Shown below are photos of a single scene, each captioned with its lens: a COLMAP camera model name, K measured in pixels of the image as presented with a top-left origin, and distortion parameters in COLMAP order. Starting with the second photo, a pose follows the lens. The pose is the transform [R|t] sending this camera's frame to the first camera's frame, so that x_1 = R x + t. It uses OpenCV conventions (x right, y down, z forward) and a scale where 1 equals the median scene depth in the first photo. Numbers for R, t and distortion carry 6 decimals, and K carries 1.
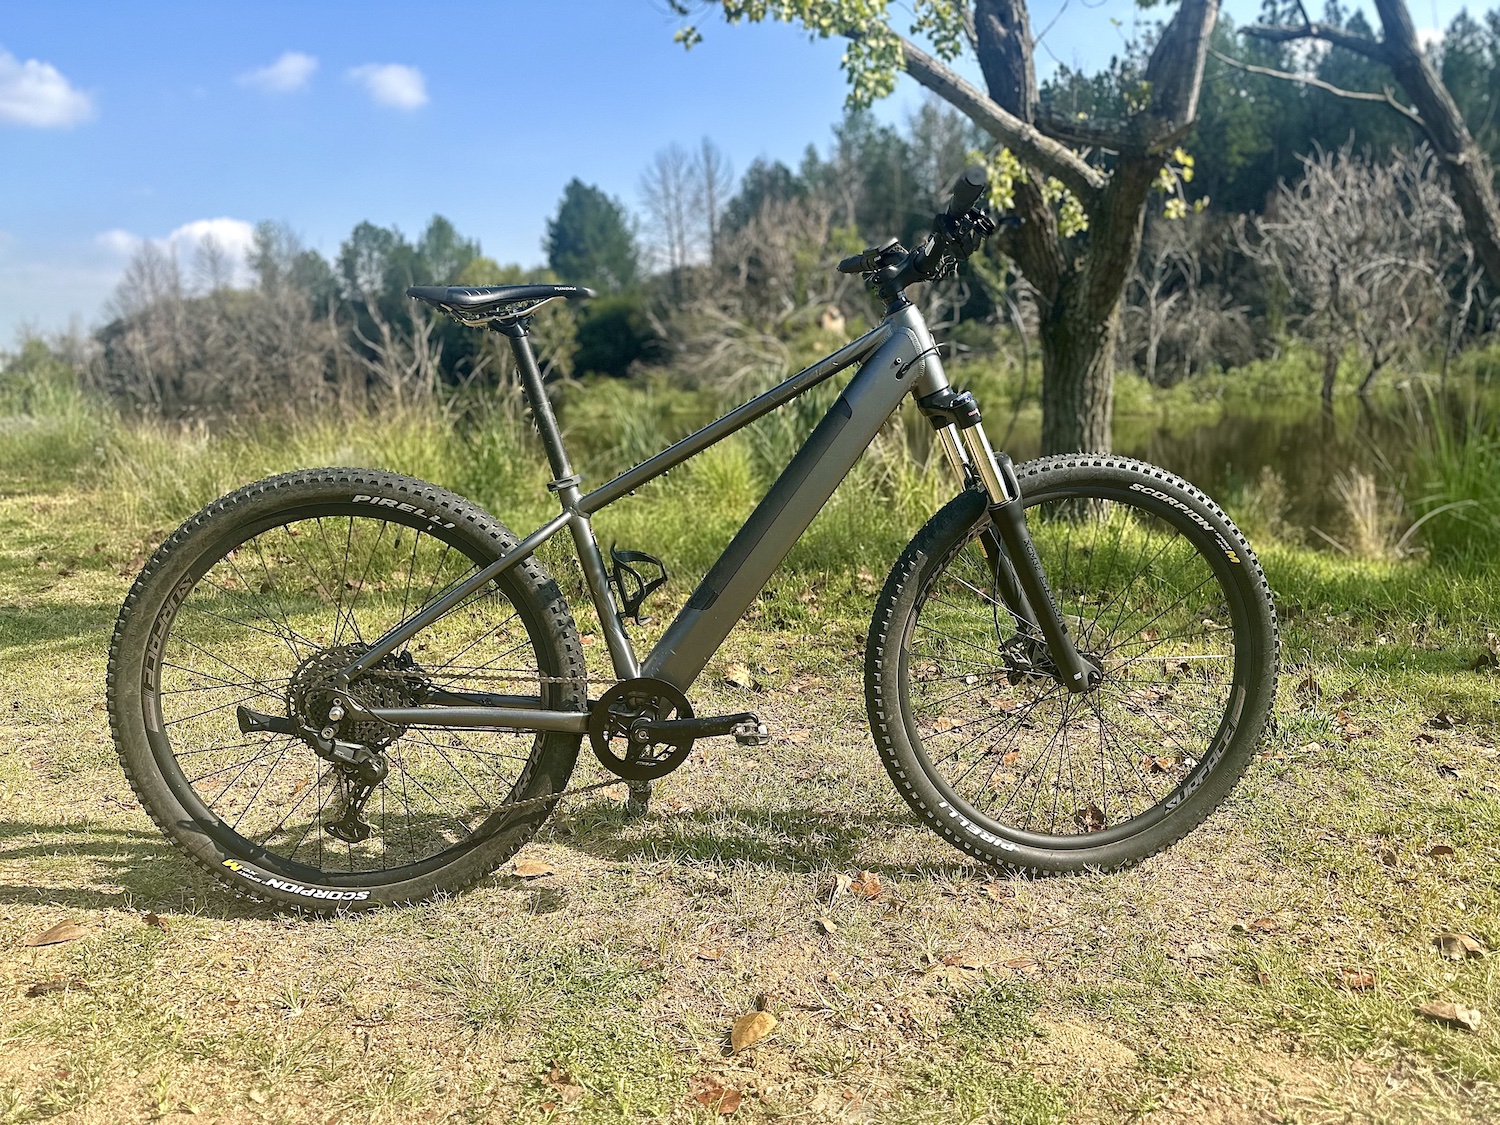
lens RADIAL K [[1044.3, 0, 750.0], [0, 1044.3, 562.5], [0, 0, 1]] dist [-0.001093, -0.000623]
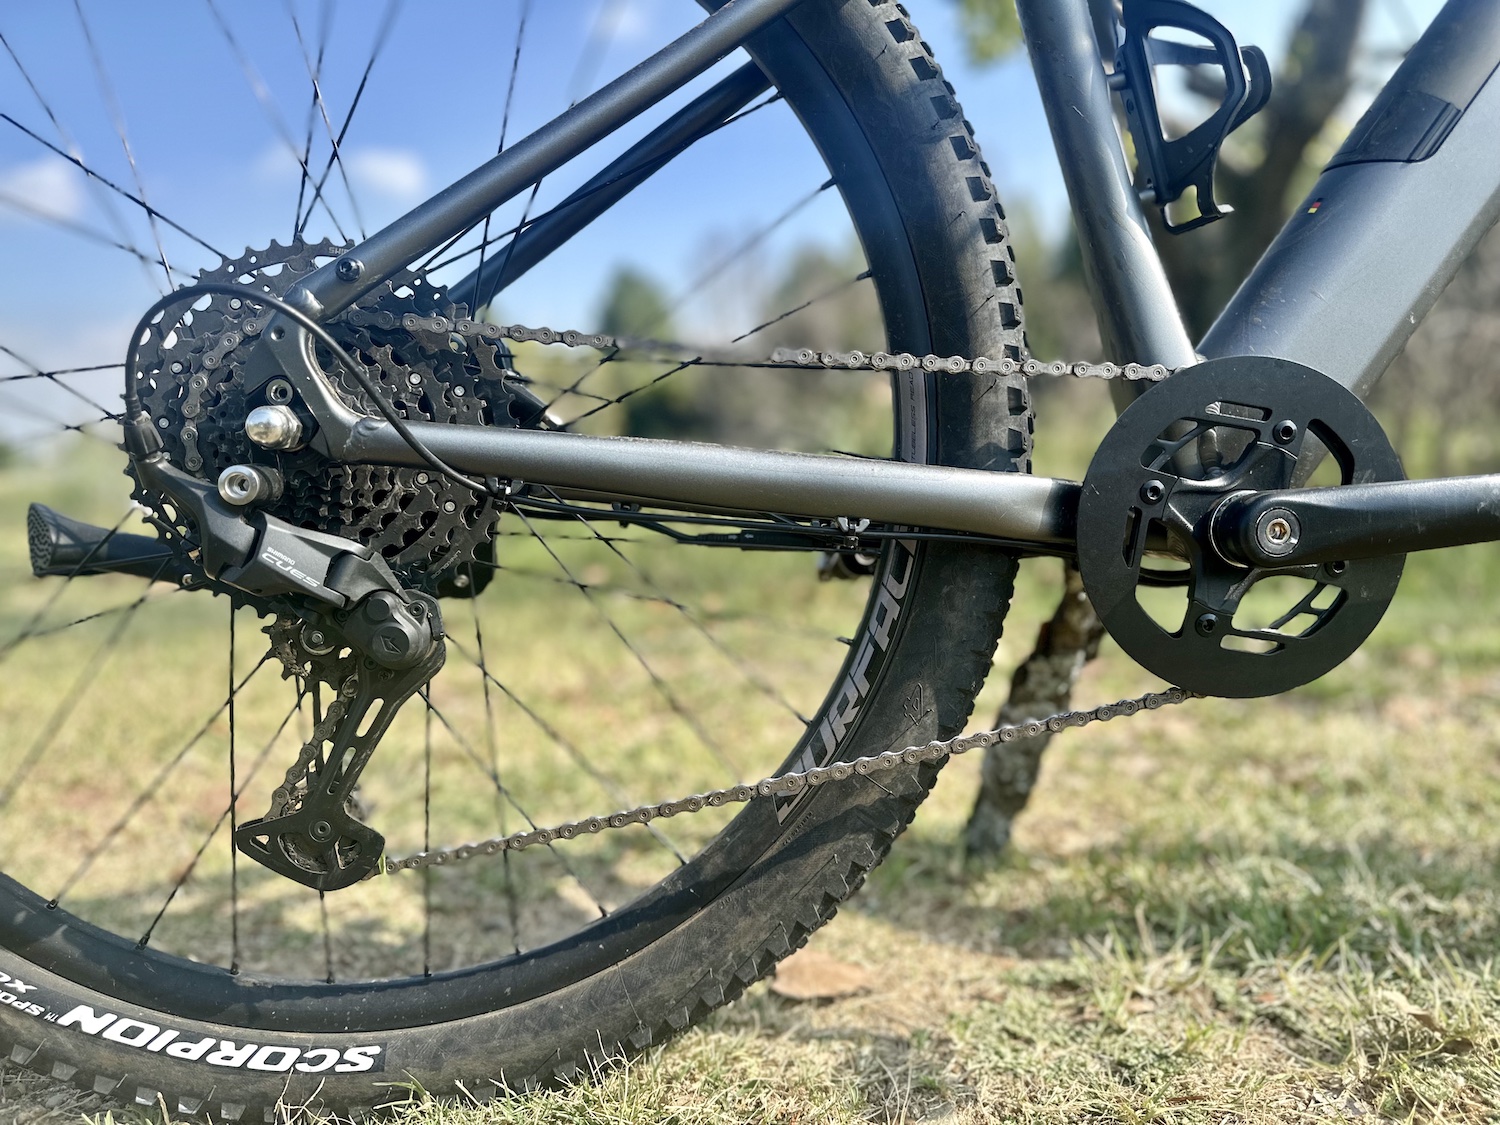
lens RADIAL K [[1107.7, 0, 750.0], [0, 1107.7, 562.5], [0, 0, 1]] dist [0.006955, 0.002230]
pose [[0.998491, -0.013702, -0.053186, -0.231208], [0.009762, 0.997237, -0.073644, 0.193291], [0.054048, 0.073013, 0.995865, 0.656126]]
